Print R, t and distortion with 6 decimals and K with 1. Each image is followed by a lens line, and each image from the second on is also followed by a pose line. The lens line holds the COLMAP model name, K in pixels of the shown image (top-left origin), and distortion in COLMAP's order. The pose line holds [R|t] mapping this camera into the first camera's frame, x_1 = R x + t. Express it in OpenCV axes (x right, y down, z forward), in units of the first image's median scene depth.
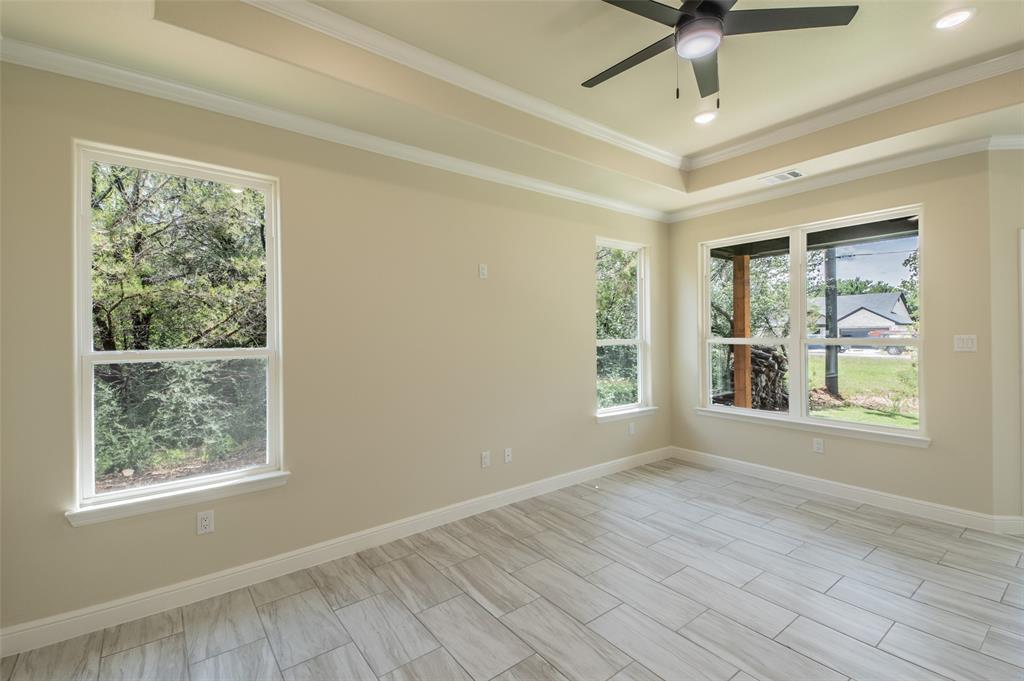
lens RADIAL K [[457.0, 0, 512.0], [0, 457.0, 332.0], [0, 0, 1]] dist [0.019981, -0.000713]
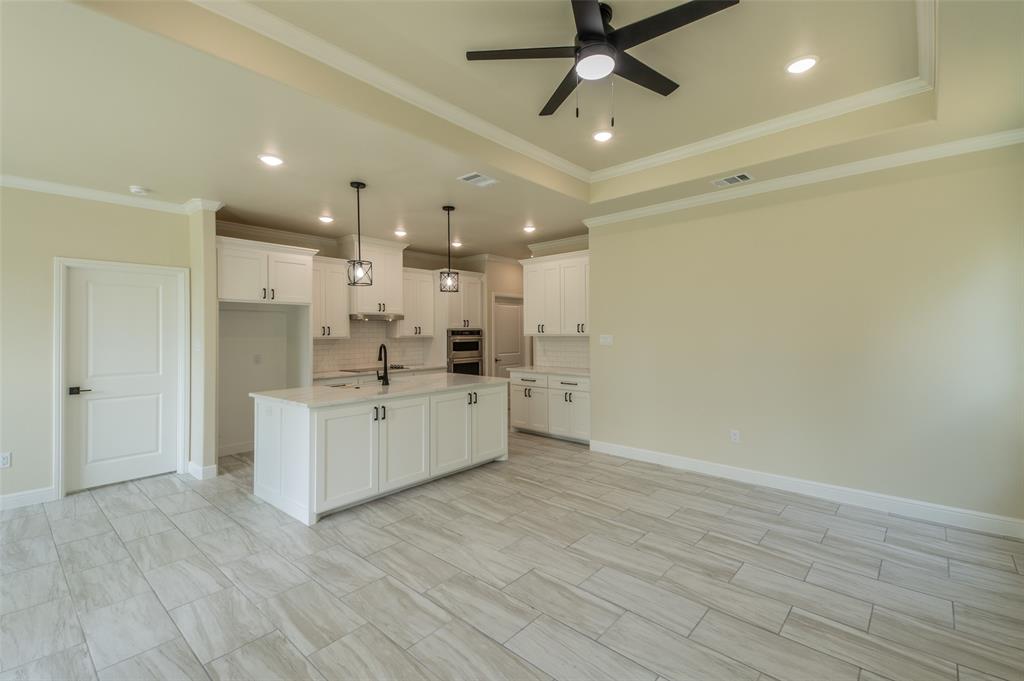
lens RADIAL K [[443.1, 0, 514.6], [0, 443.1, 332.9], [0, 0, 1]] dist [0.071877, -0.030722]
pose [[-0.983038, 0.020173, -0.182288, 0.471882], [0.020445, 0.999791, 0.000392, -0.000006], [0.182257, -0.003341, -0.983245, 1.188680]]
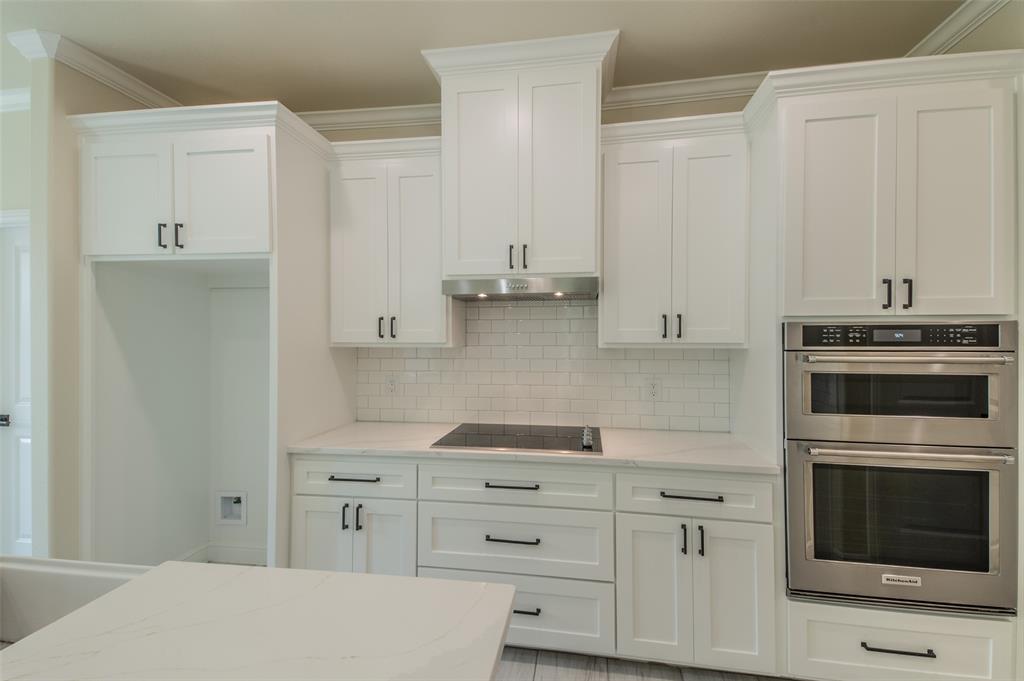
lens RADIAL K [[517.5, 0, 500.2], [0, 517.5, 328.3], [0, 0, 1]] dist [0.102976, -0.000139]
pose [[-0.676829, 0.021160, 0.735837, 0.178903], [0.005285, 0.999701, -0.023886, -0.000236], [-0.736122, -0.012278, -0.676738, -0.170044]]
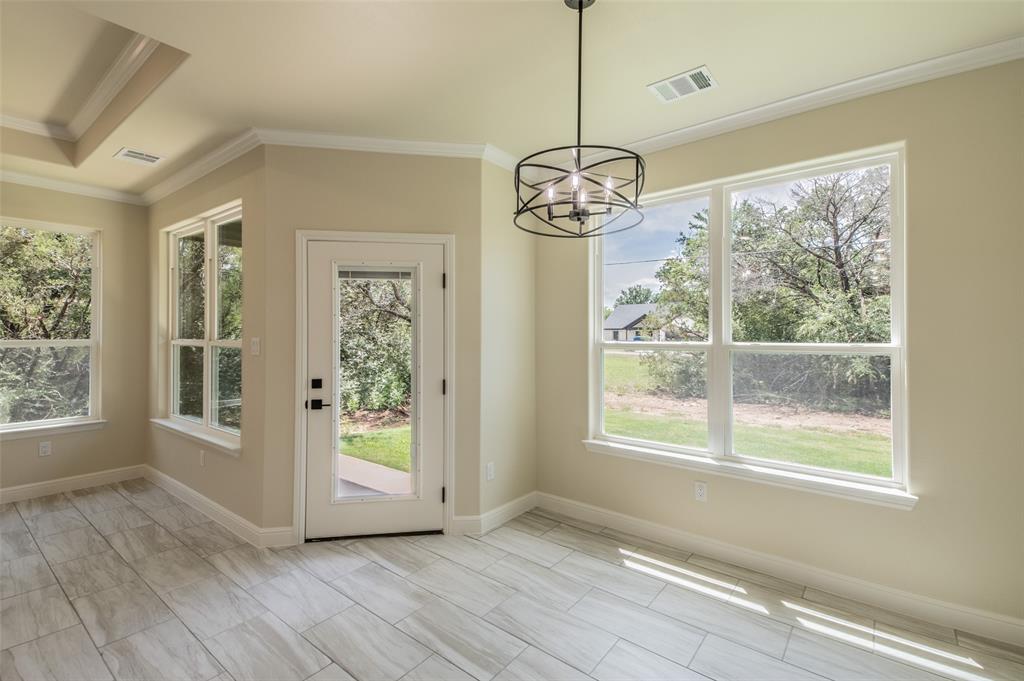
lens RADIAL K [[465.6, 0, 514.9], [0, 465.6, 329.5], [0, 0, 1]] dist [0.019813, -0.000411]
pose [[0.968939, 0.011827, 0.247018, 1.153852], [-0.010268, 0.999918, -0.007595, -0.007982], [-0.247088, 0.004823, 0.968981, -0.052776]]
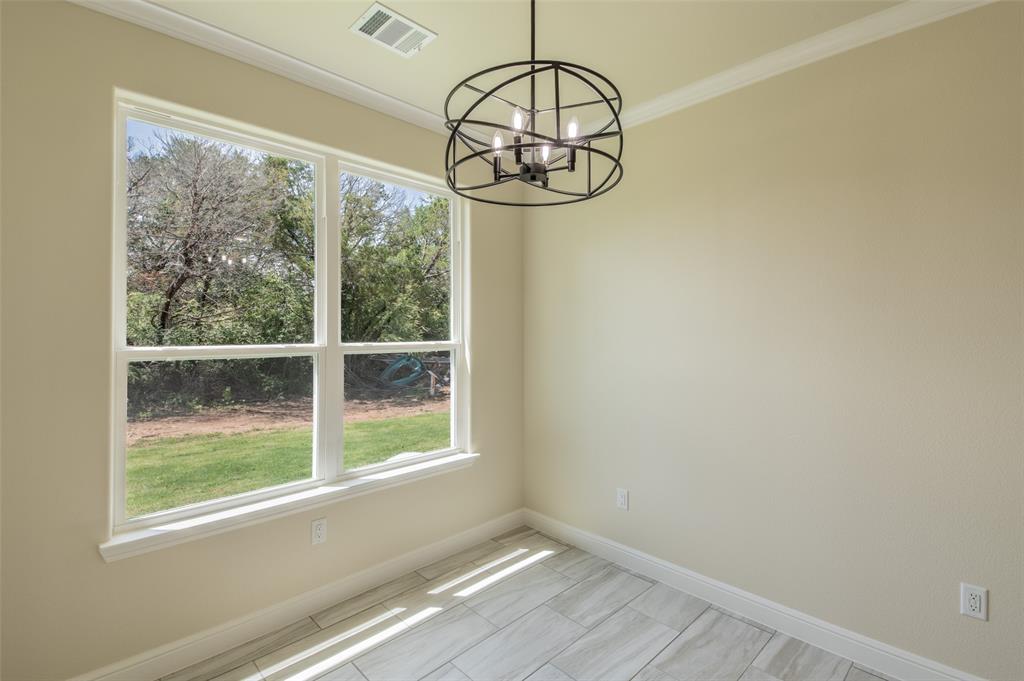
lens RADIAL K [[465.6, 0, 514.9], [0, 465.6, 329.5], [0, 0, 1]] dist [0.019813, -0.000411]
pose [[-0.124923, 0.016658, 0.992027, 0.984883], [-0.001970, 0.999853, -0.017037, -0.005392], [-0.992164, -0.004083, -0.124872, 0.476611]]
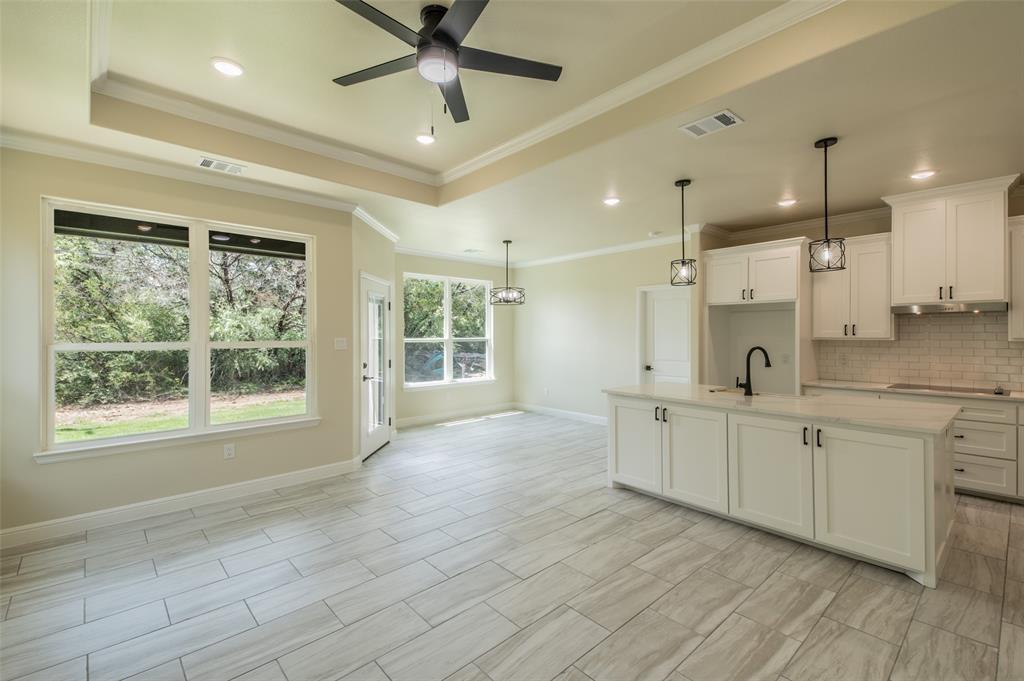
lens RADIAL K [[443.1, 0, 514.6], [0, 443.1, 332.9], [0, 0, 1]] dist [0.071877, -0.030722]
pose [[-0.090039, 0.013279, 0.995850, -0.399082], [-0.001679, 0.999908, -0.013485, 0.007628], [-0.995937, -0.002886, -0.090008, 0.545277]]
